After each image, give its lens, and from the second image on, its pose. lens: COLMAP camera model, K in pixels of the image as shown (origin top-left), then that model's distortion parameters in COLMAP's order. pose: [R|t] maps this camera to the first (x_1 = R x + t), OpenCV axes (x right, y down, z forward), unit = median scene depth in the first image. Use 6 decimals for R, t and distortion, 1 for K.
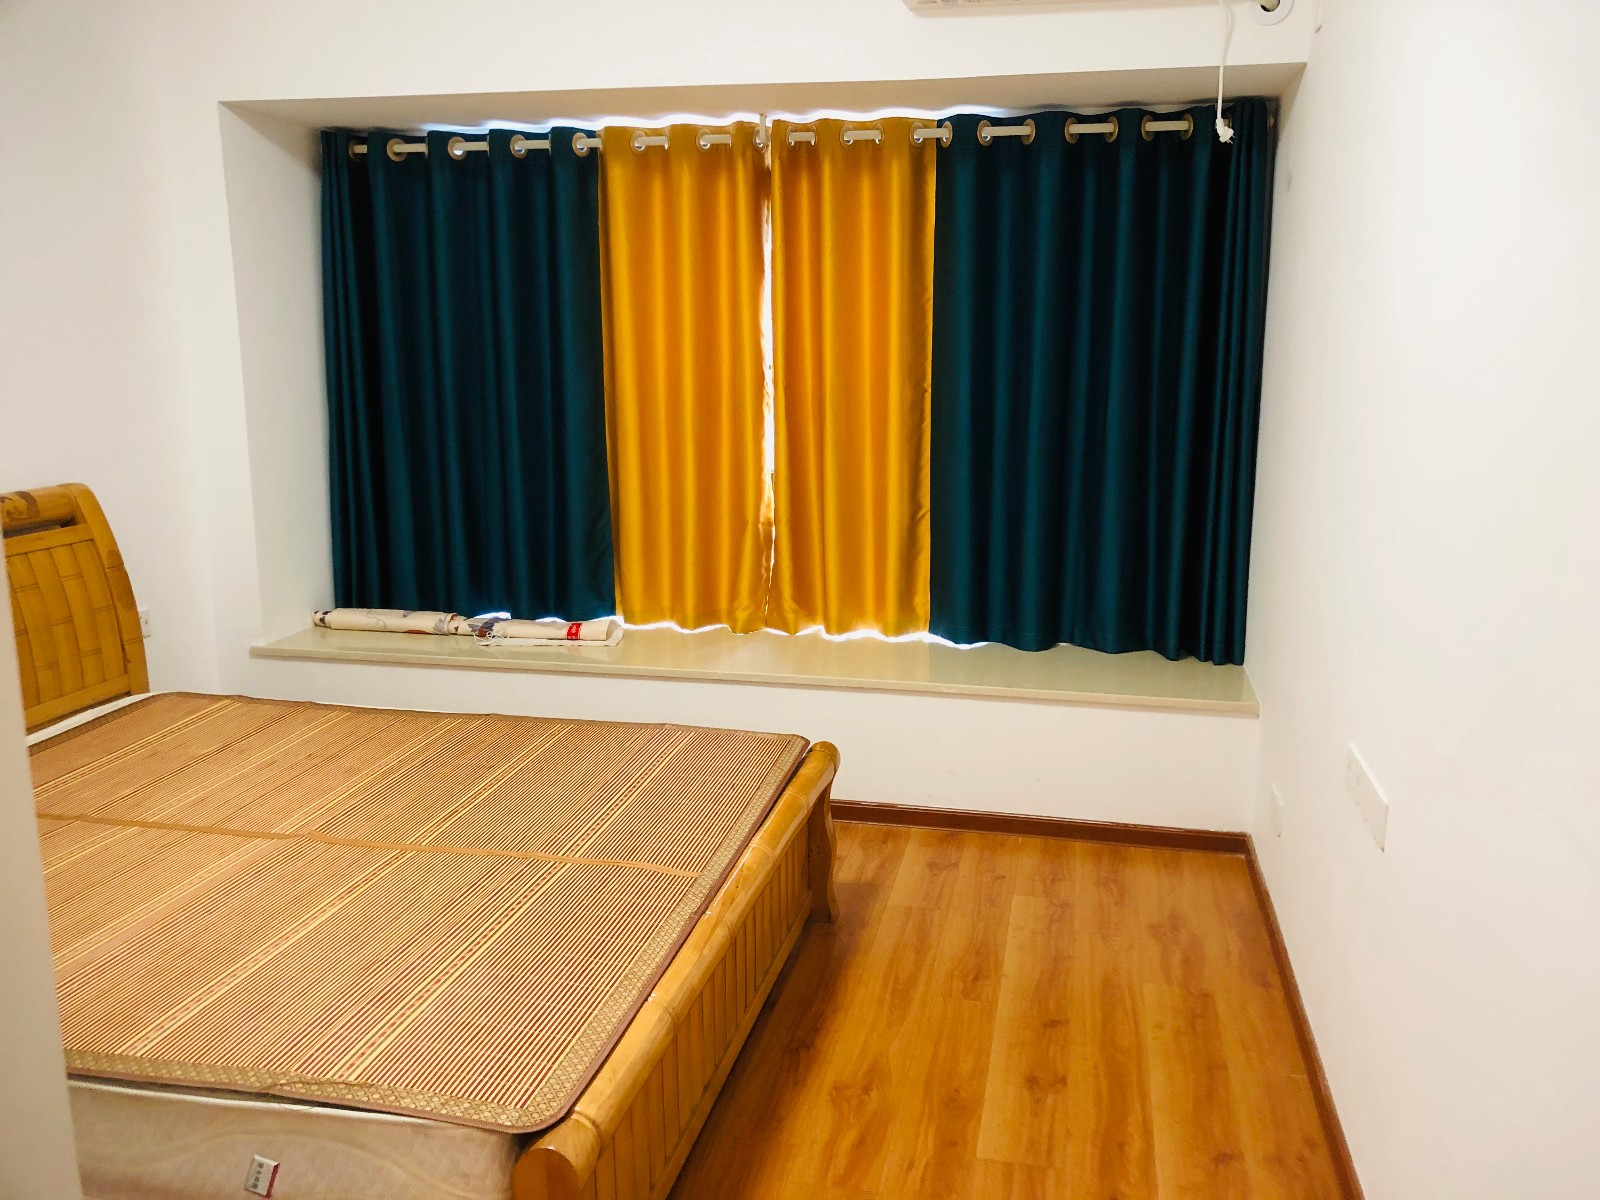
lens RADIAL K [[1316.7, 0, 800.1], [0, 1316.7, 598.1], [0, 0, 1]] dist [0.052160, -0.013184]
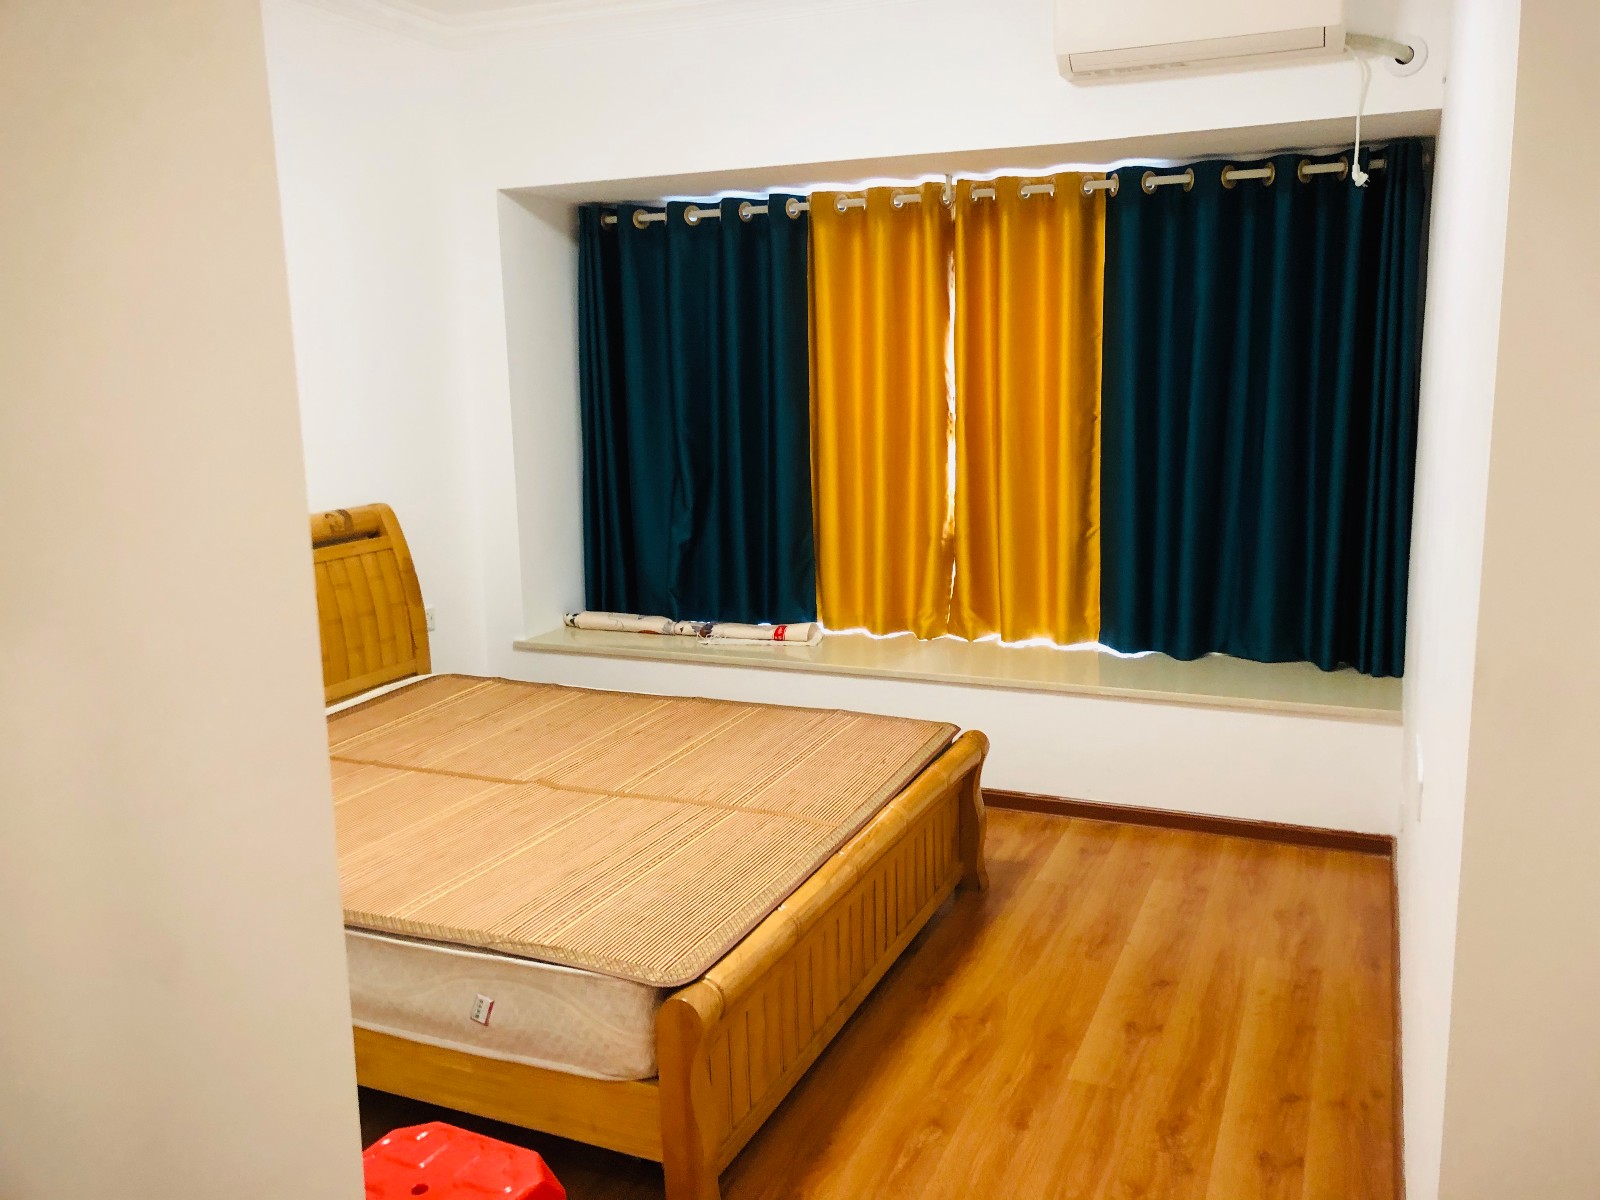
lens RADIAL K [[1309.5, 0, 802.2], [0, 1309.5, 593.4], [0, 0, 1]] dist [0.065341, -0.006229]
pose [[0.980868, 0.014042, -0.194165, 0.077127], [-0.018439, 0.999612, -0.020856, 0.015486], [0.193797, 0.024037, 0.980747, -0.117866]]
